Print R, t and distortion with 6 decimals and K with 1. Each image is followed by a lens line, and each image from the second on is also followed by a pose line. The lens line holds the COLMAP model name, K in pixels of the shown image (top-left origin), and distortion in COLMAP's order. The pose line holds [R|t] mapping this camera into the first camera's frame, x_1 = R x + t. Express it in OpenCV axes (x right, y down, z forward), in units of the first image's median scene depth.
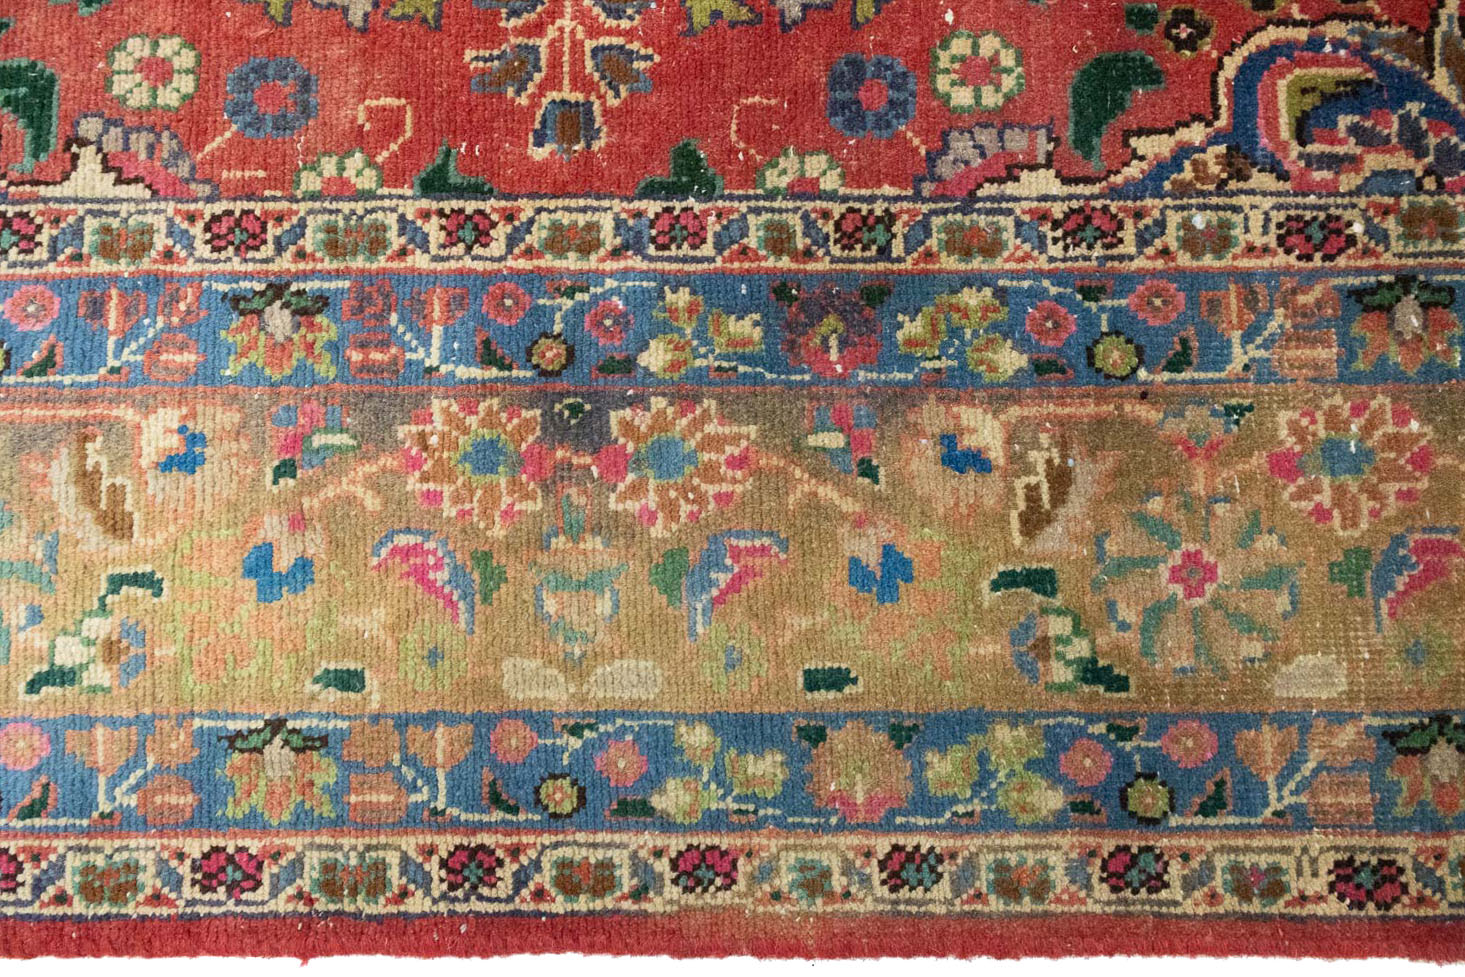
lens RADIAL K [[1212.1, 0, 728.9], [0, 1212.1, 480.8], [0, 0, 1]] dist [0.002248, -0.003305]
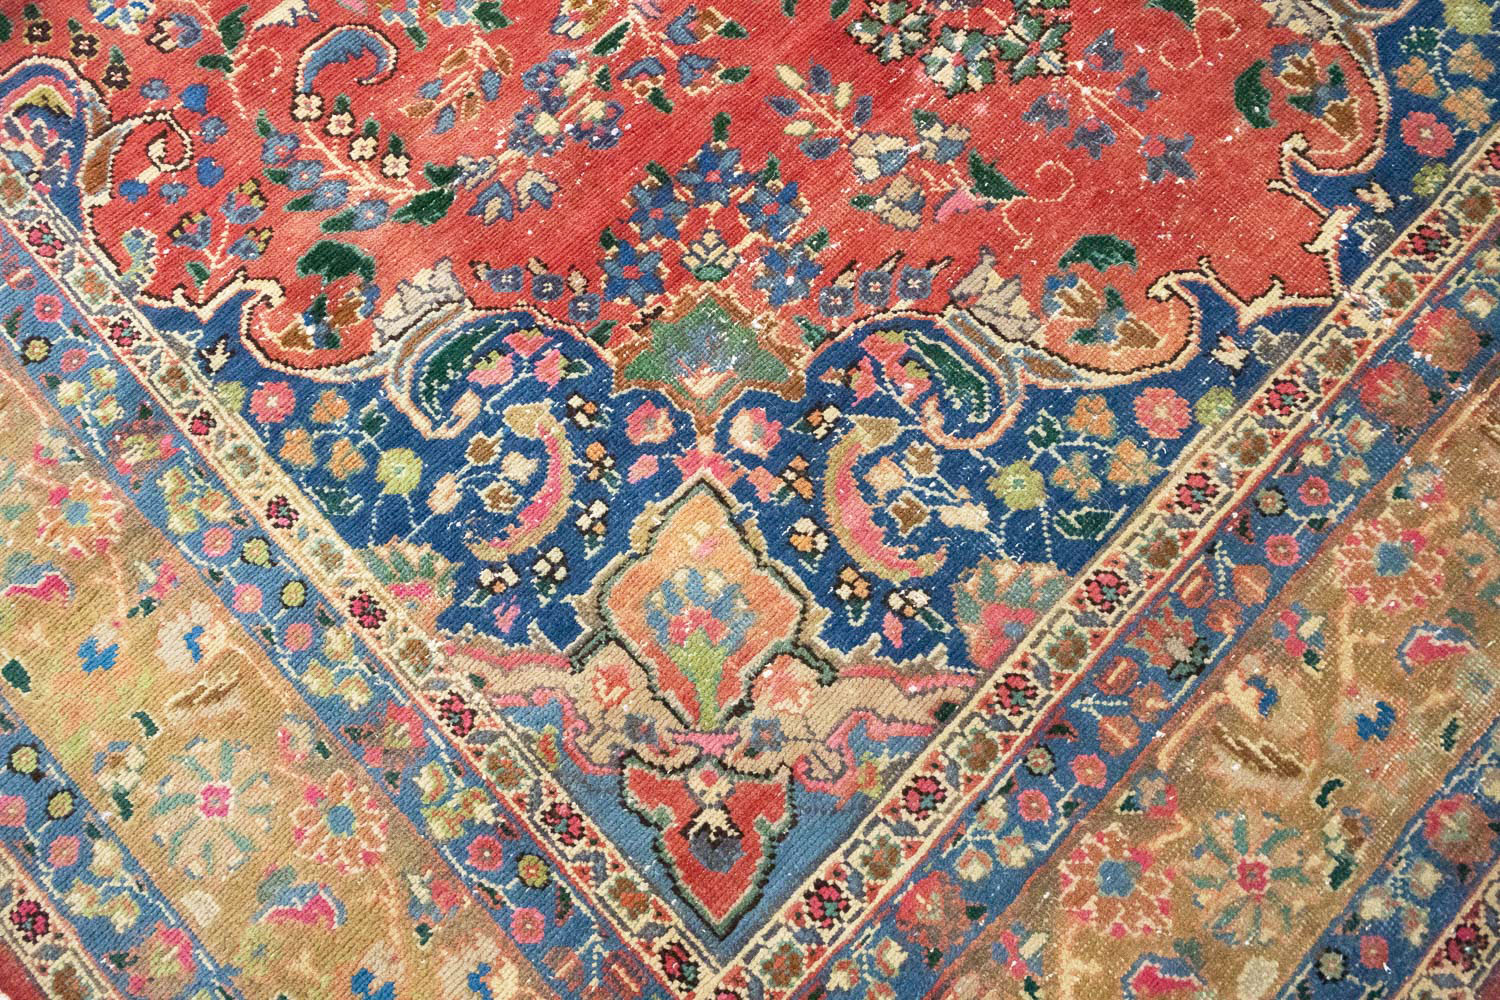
lens RADIAL K [[1241.1, 0, 750.7], [0, 1241.1, 501.0], [0, 0, 1]] dist [0.002248, -0.003305]
pose [[0.669028, 0.707800, -0.226761, 1.911646], [-0.736732, 0.671829, -0.076620, -0.534283], [0.098113, 0.218323, 0.970932, -0.449979]]
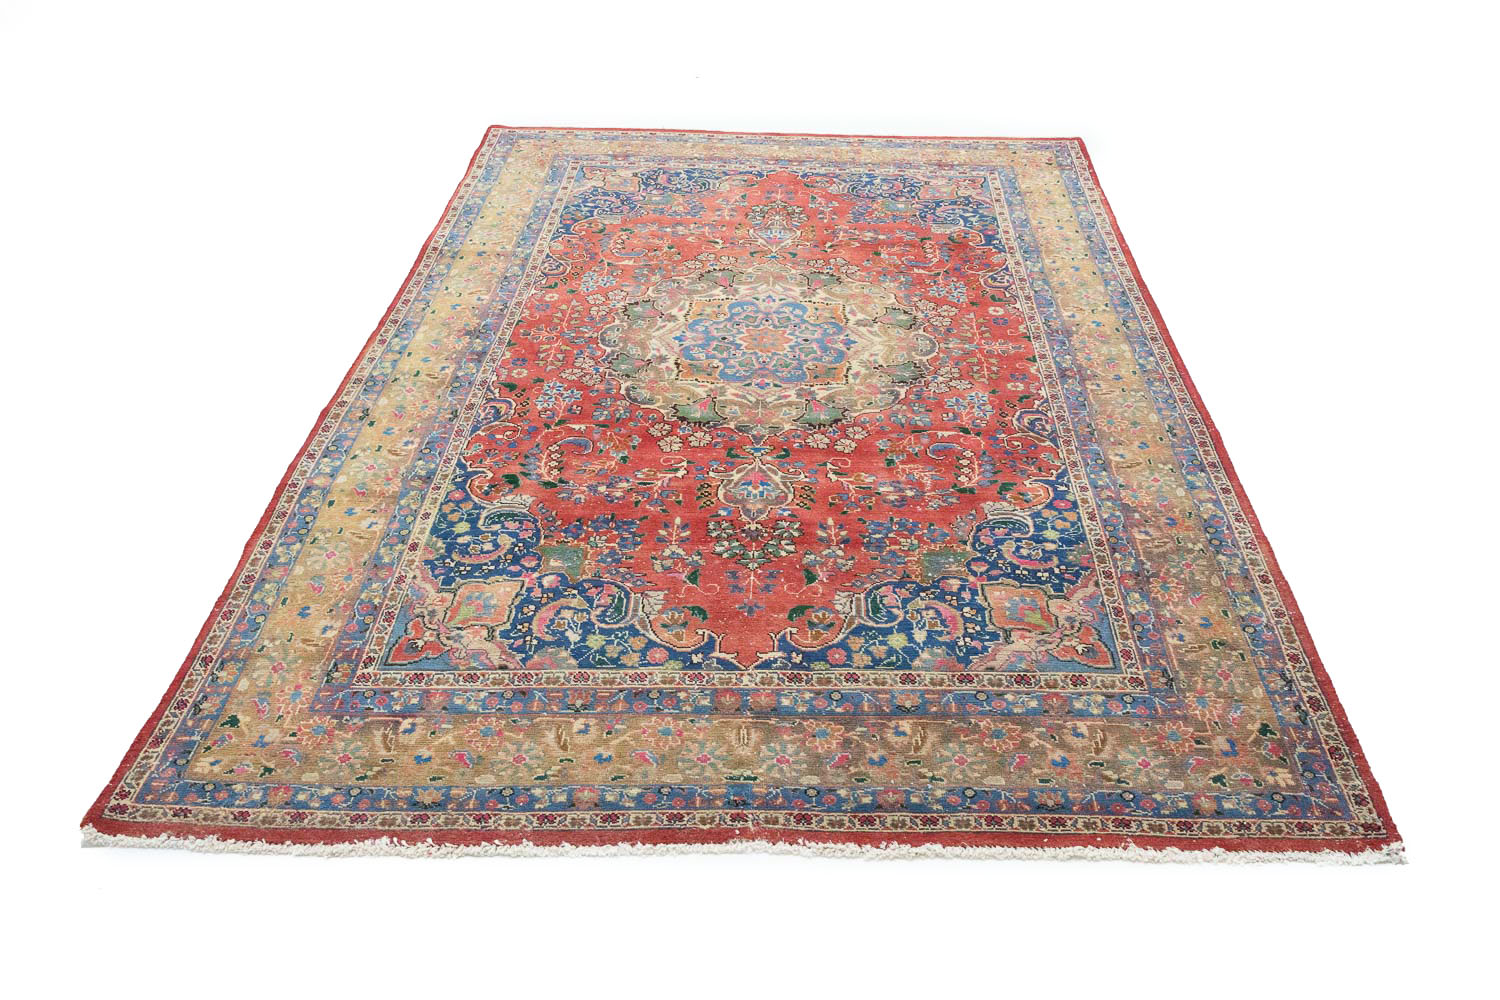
lens RADIAL K [[1241.1, 0, 735.3], [0, 1241.1, 502.1], [0, 0, 1]] dist [0.002248, -0.003305]
pose [[-0.068525, 0.599656, -0.797319, 4.529224], [-0.993036, 0.035773, 0.112250, -1.771566], [0.095834, 0.799458, 0.593028, -1.513896]]
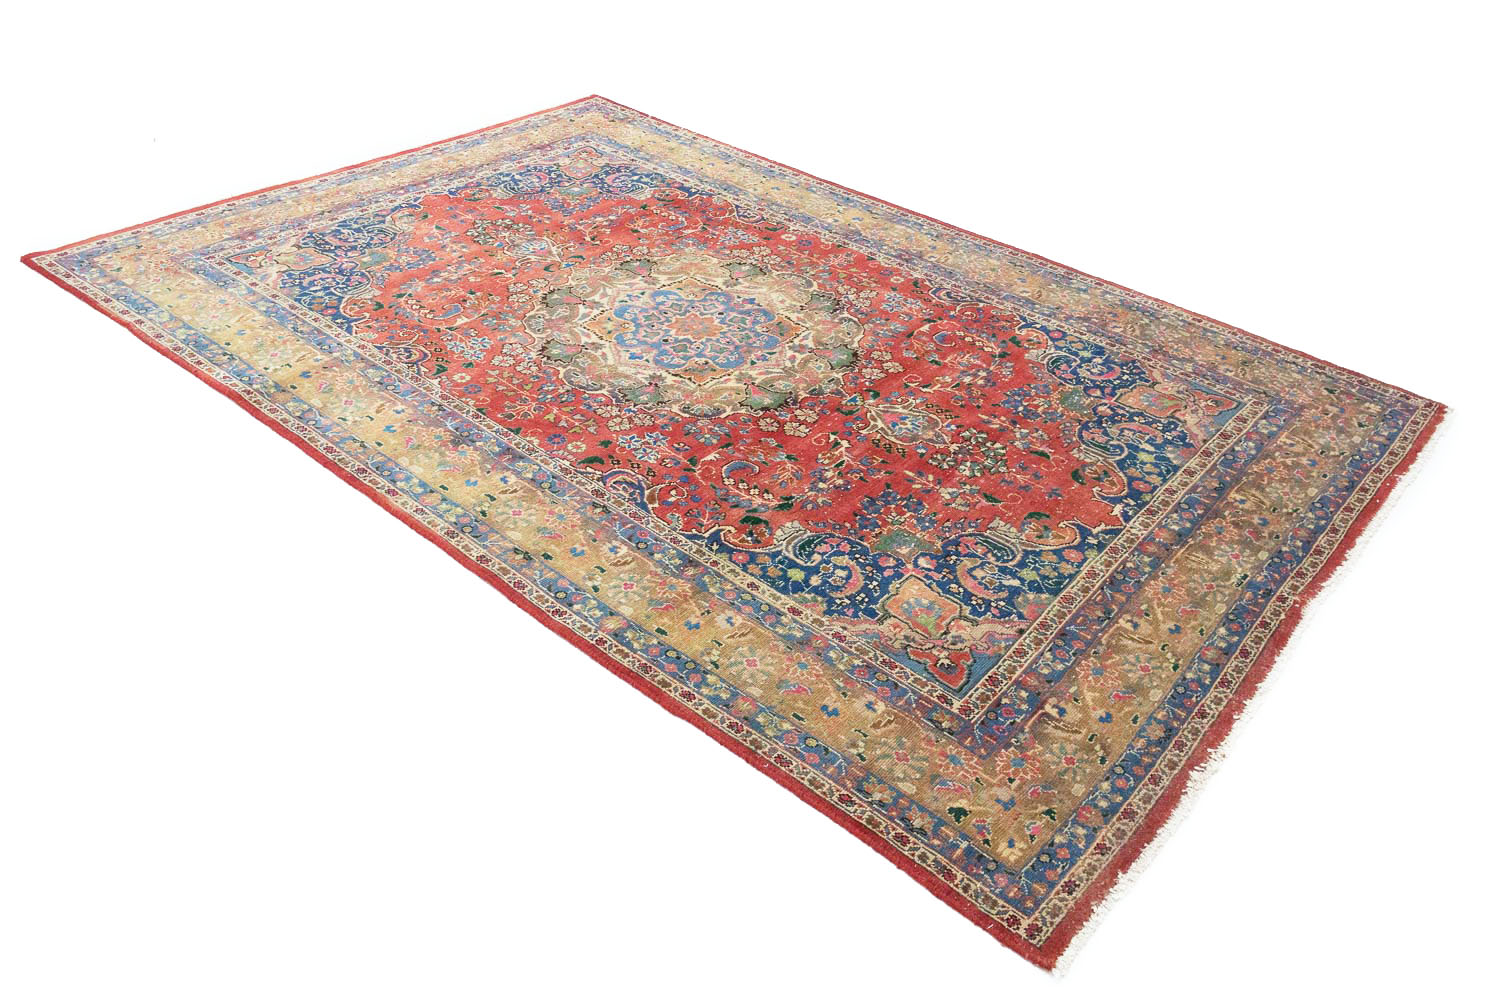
lens RADIAL K [[1241.1, 0, 734.8], [0, 1241.1, 505.7], [0, 0, 1]] dist [0.002248, -0.003305]
pose [[0.733495, 0.433004, -0.523921, 3.097862], [-0.679533, 0.484008, -0.551336, 1.874188], [0.014852, 0.760423, 0.649258, -1.770323]]
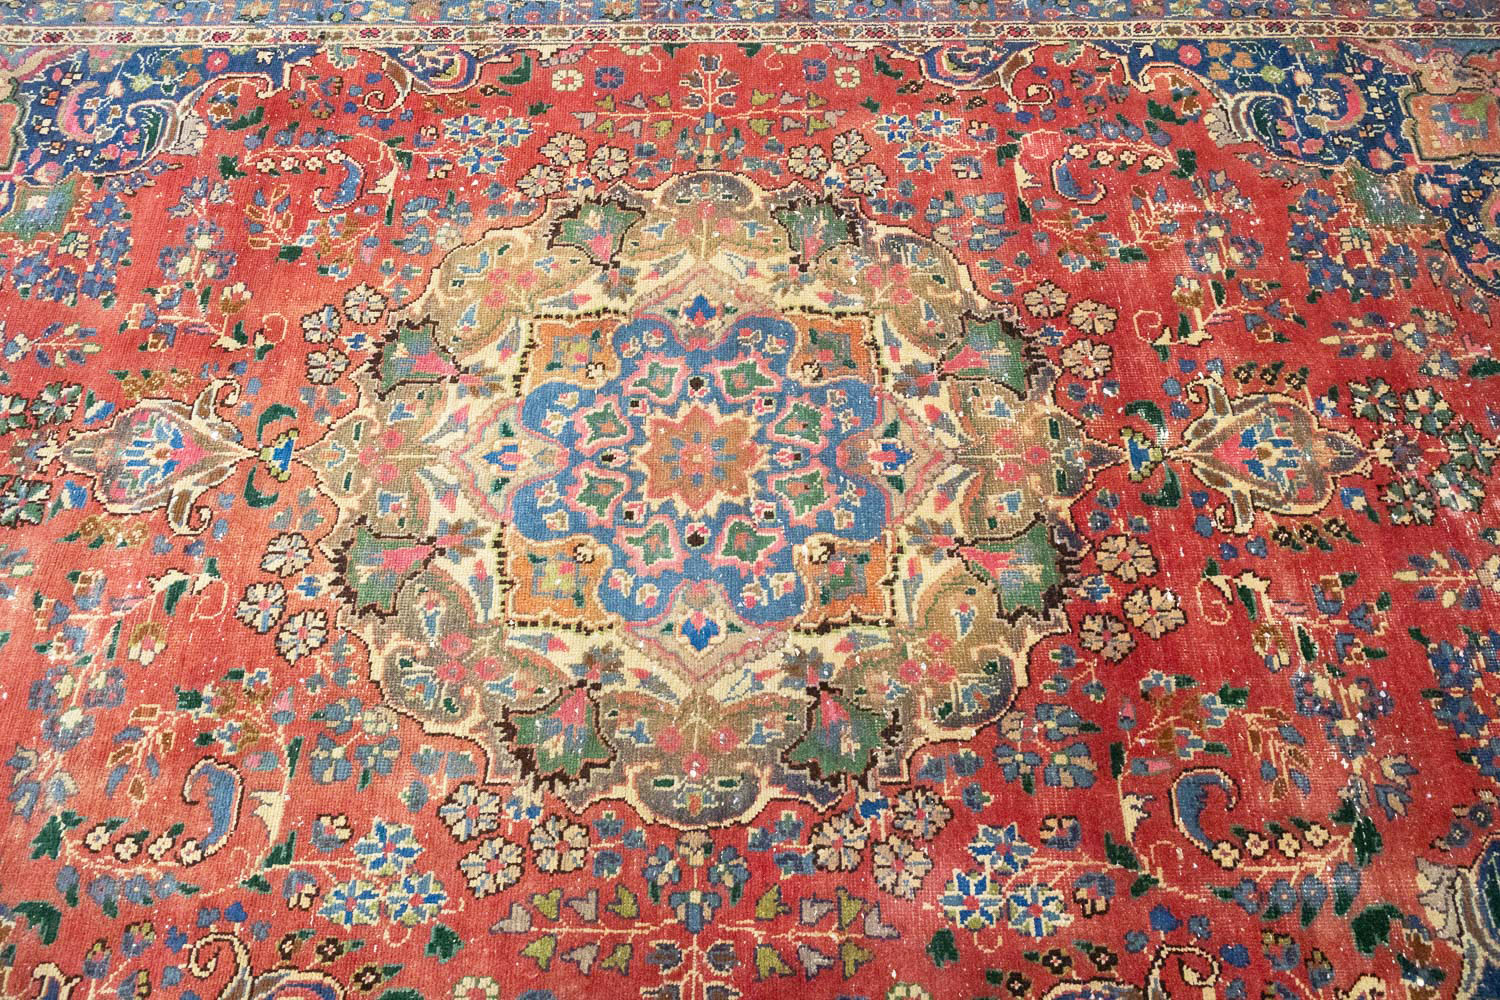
lens RADIAL K [[1241.1, 0, 740.3], [0, 1241.1, 496.5], [0, 0, 1]] dist [0.002248, -0.003305]
pose [[0.999868, 0.014863, -0.006565, -0.059771], [-0.016244, 0.924130, -0.381732, -0.329761], [0.000393, 0.381789, 0.924250, -1.109411]]
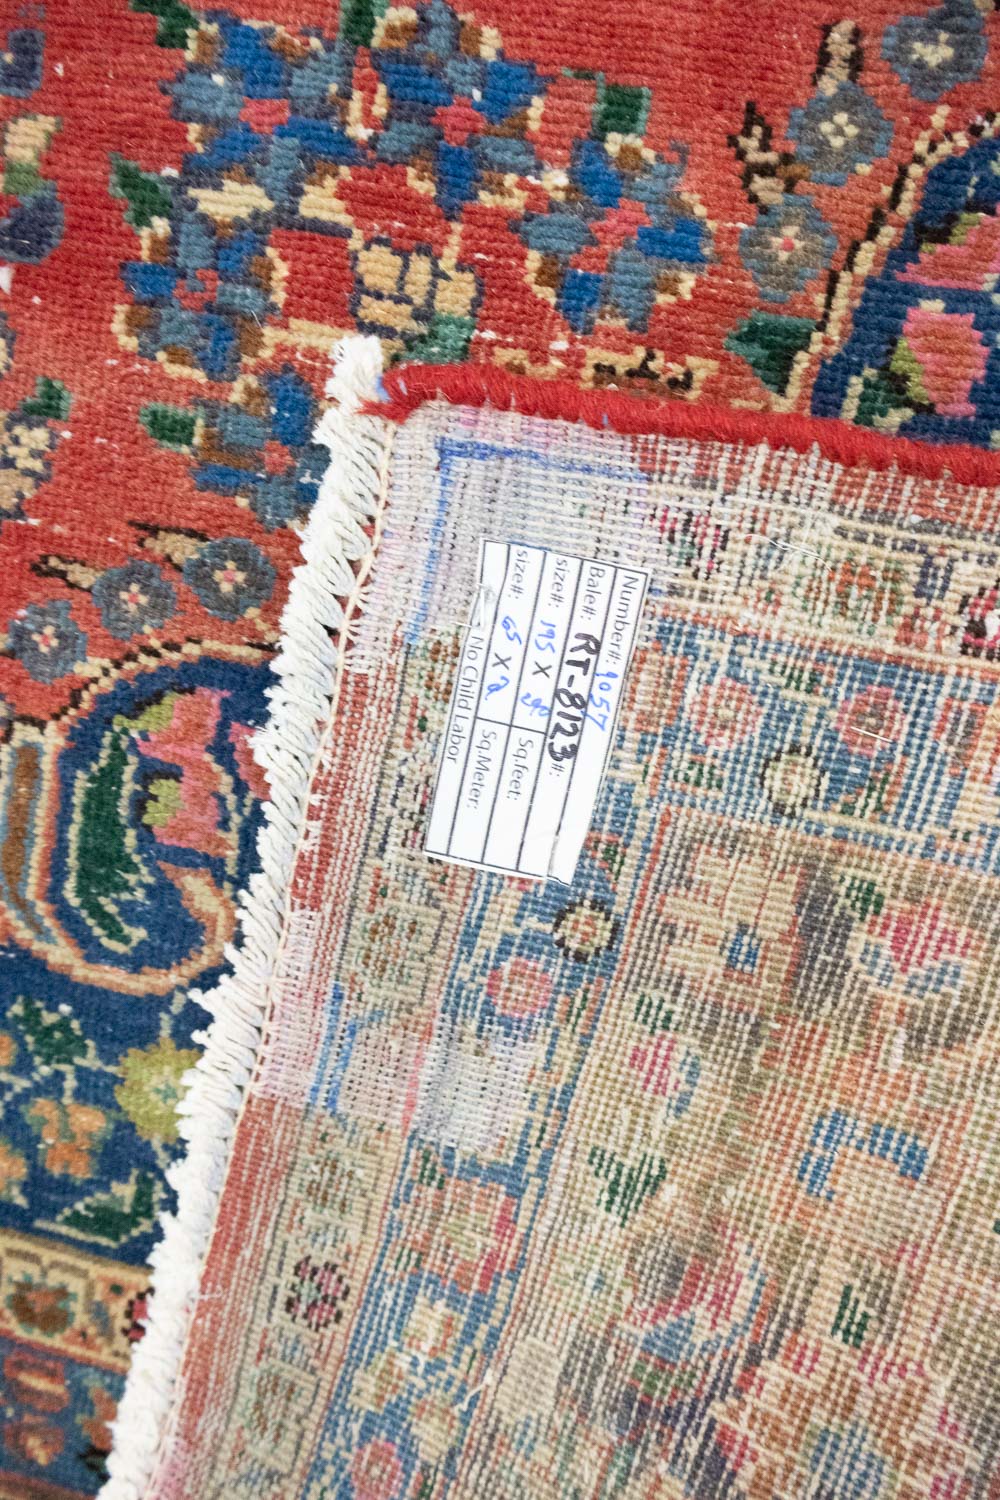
lens RADIAL K [[1241.1, 0, 495.7], [0, 1241.1, 745.3], [0, 0, 1]] dist [0.002248, -0.003305]
pose [[-0.220707, 0.941169, 0.255909, 1.267285], [-0.941337, -0.274226, 0.196684, -2.109067], [0.255290, -0.197487, 0.946481, 0.498305]]
